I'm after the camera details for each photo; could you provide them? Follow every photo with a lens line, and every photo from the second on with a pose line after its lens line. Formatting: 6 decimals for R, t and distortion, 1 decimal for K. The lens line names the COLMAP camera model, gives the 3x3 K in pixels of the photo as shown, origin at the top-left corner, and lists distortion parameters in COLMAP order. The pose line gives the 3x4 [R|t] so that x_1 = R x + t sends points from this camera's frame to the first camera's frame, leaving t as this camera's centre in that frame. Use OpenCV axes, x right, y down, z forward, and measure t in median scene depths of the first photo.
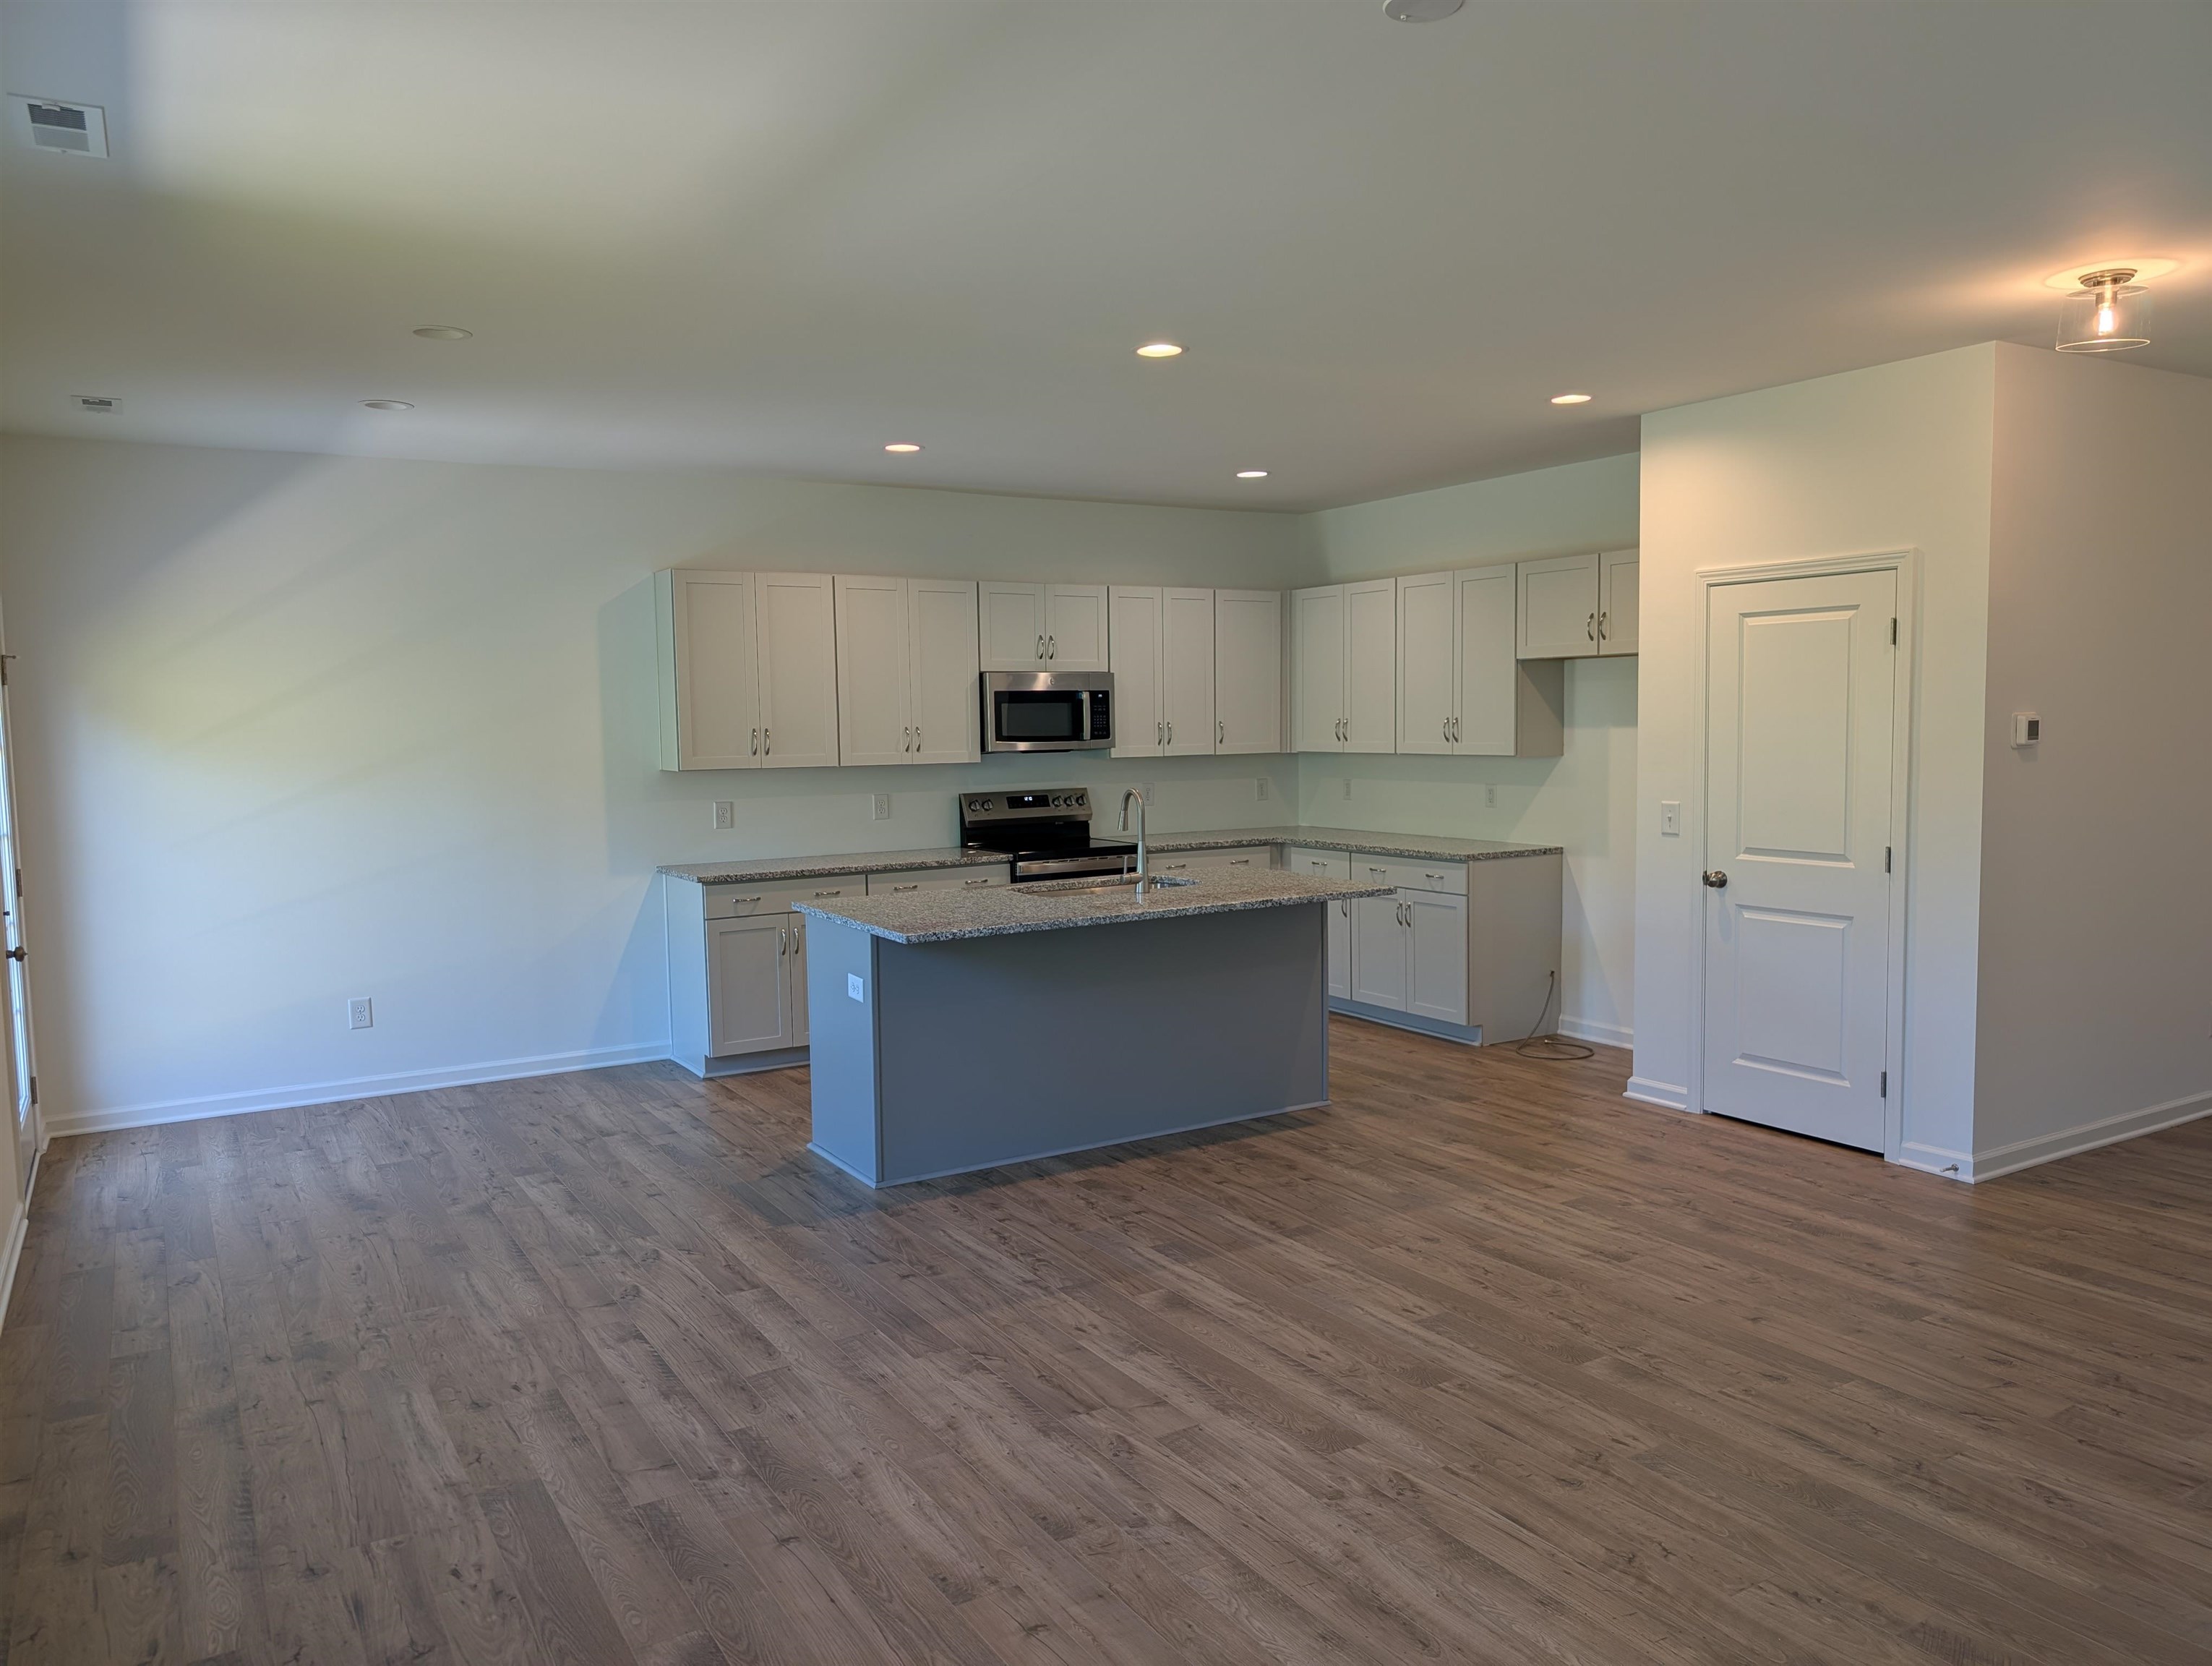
lens RADIAL K [[1591.0, 0, 1097.6], [0, 1591.0, 821.4], [0, 0, 1]] dist [0.015962, -0.014427]
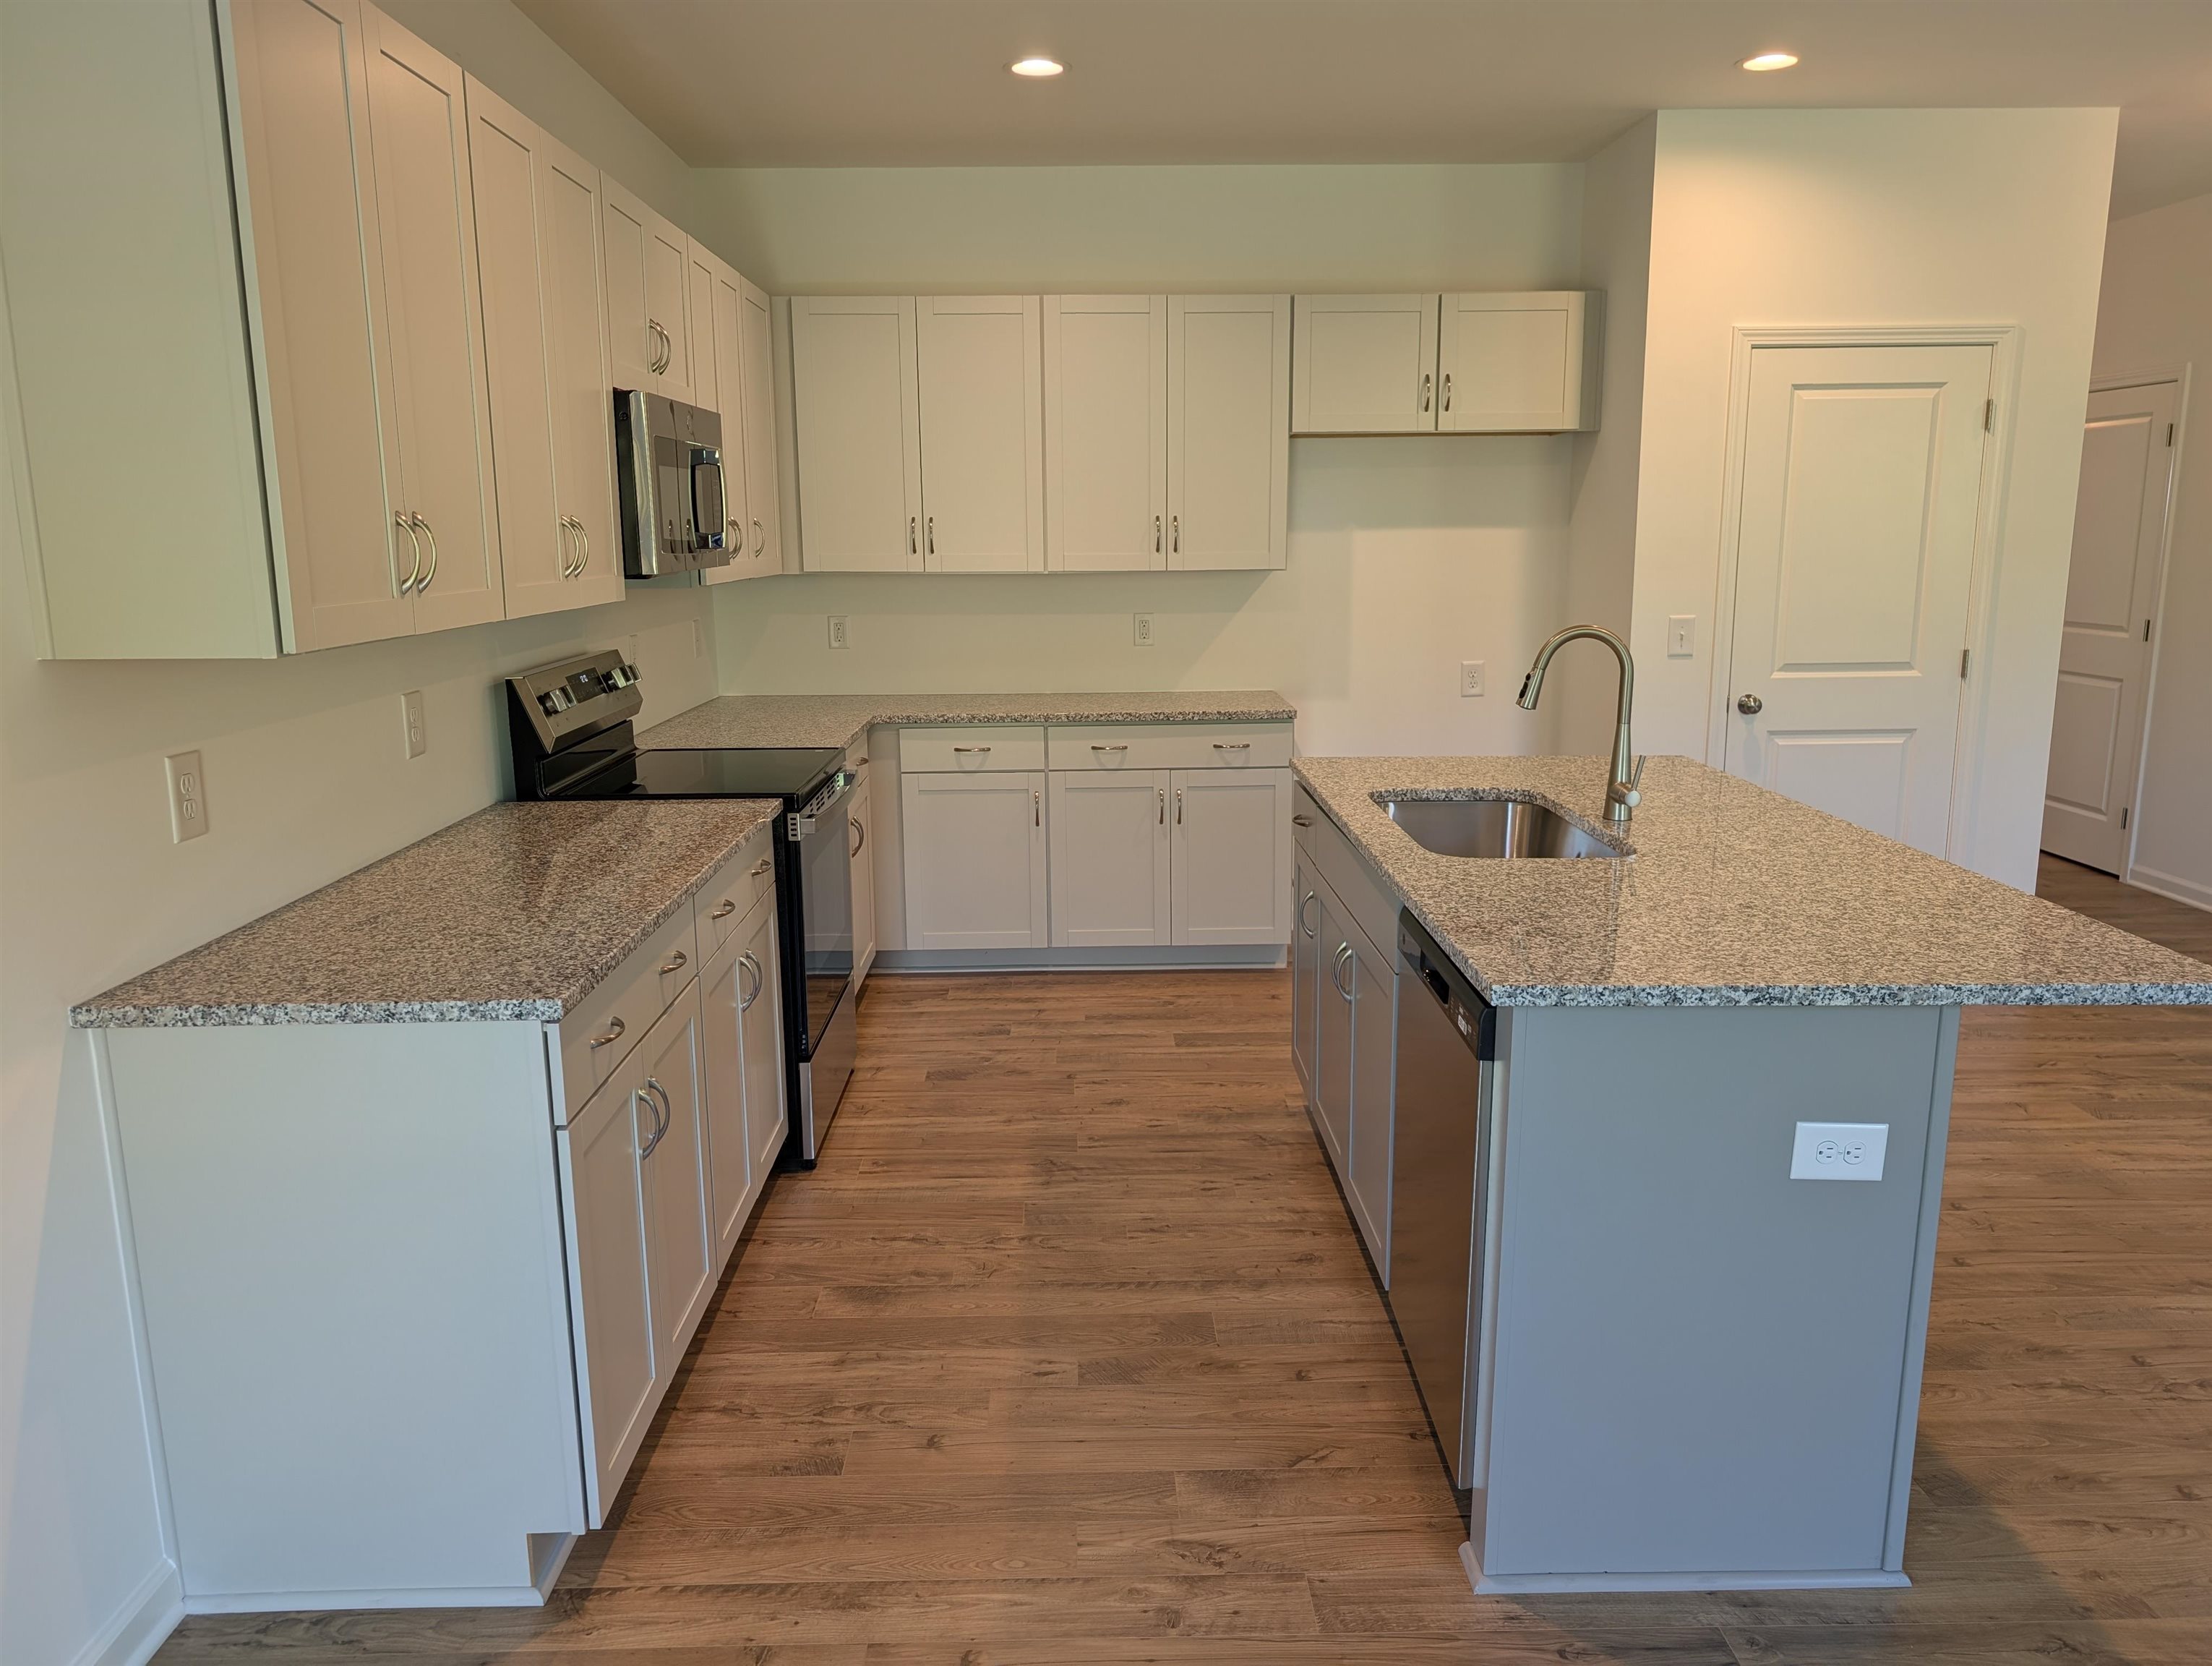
lens RADIAL K [[1591.0, 0, 1109.4], [0, 1591.0, 832.3], [0, 0, 1]] dist [0.015962, -0.014427]
pose [[0.498109, -0.154516, 0.853236, -0.569905], [0.059186, 0.987759, 0.144325, -0.043184], [-0.865092, -0.021390, 0.501157, 0.954080]]
